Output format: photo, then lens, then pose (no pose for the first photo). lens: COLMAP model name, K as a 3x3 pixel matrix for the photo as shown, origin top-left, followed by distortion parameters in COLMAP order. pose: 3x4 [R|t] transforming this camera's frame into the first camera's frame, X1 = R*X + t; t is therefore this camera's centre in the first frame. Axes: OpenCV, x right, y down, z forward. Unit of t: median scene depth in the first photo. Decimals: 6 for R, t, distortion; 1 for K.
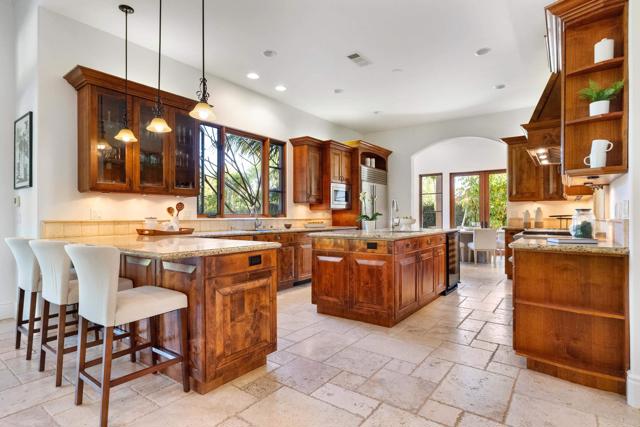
lens RADIAL K [[327.9, 0, 319.9], [0, 327.9, 213.8], [0, 0, 1]] dist [0.000087, 0.000153]
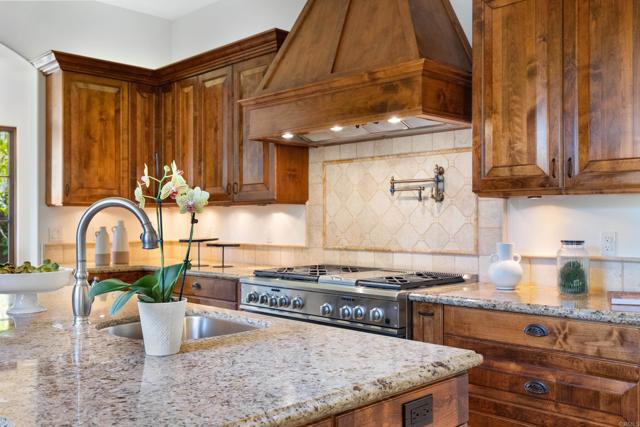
lens RADIAL K [[618.6, 0, 318.9], [0, 618.6, 215.0], [0, 0, 1]] dist [-0.013604, 0.000000]
pose [[0.150833, 0.009971, 0.988509, -0.165129], [-0.006927, 0.999935, -0.009029, -0.021484], [-0.988535, -0.005486, 0.150892, 0.582192]]
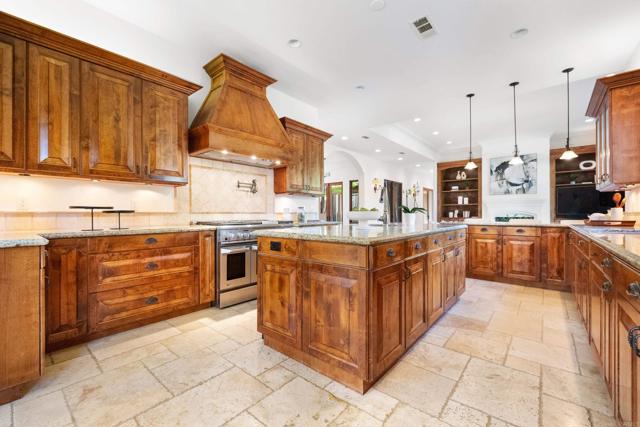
lens RADIAL K [[274.3, 0, 316.0], [0, 274.3, 213.0], [0, 0, 1]] dist [-0.000399, -0.000284]
pose [[-0.997456, -0.000197, 0.071286, 0.236548], [-0.000975, 0.999940, -0.010882, 0.016356], [-0.071280, -0.010924, -0.997397, 1.230690]]
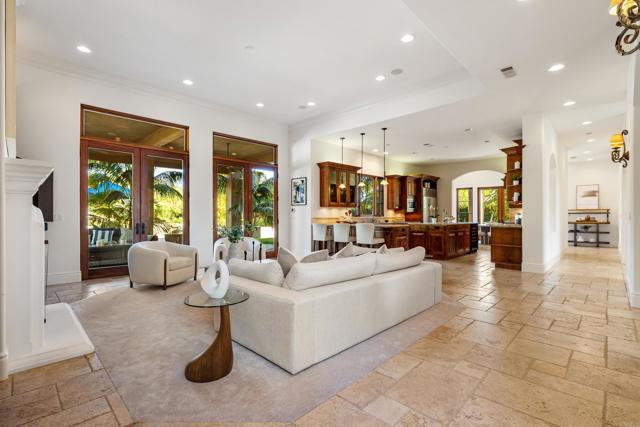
lens RADIAL K [[298.5, 0, 317.0], [0, 298.5, 217.7], [0, 0, 1]] dist [-0.021457, -0.000328]
pose [[0.989940, 0.001065, -0.141485, -0.248200], [0.000878, 0.999906, 0.013668, -0.007186], [0.141486, -0.013654, 0.989846, -0.797955]]
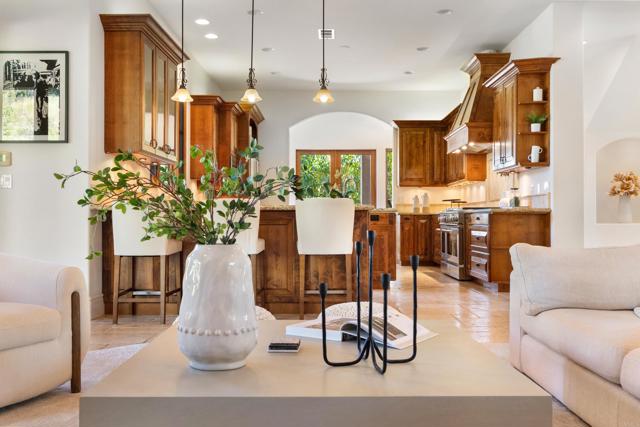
lens RADIAL K [[618.6, 0, 316.9], [0, 618.6, 211.3], [0, 0, 1]] dist [-0.013604, 0.000000]
pose [[0.808213, 0.009615, 0.588812, -0.720671], [-0.006193, 0.999950, -0.007829, 0.053710], [-0.588858, 0.002681, 0.808232, -0.340039]]
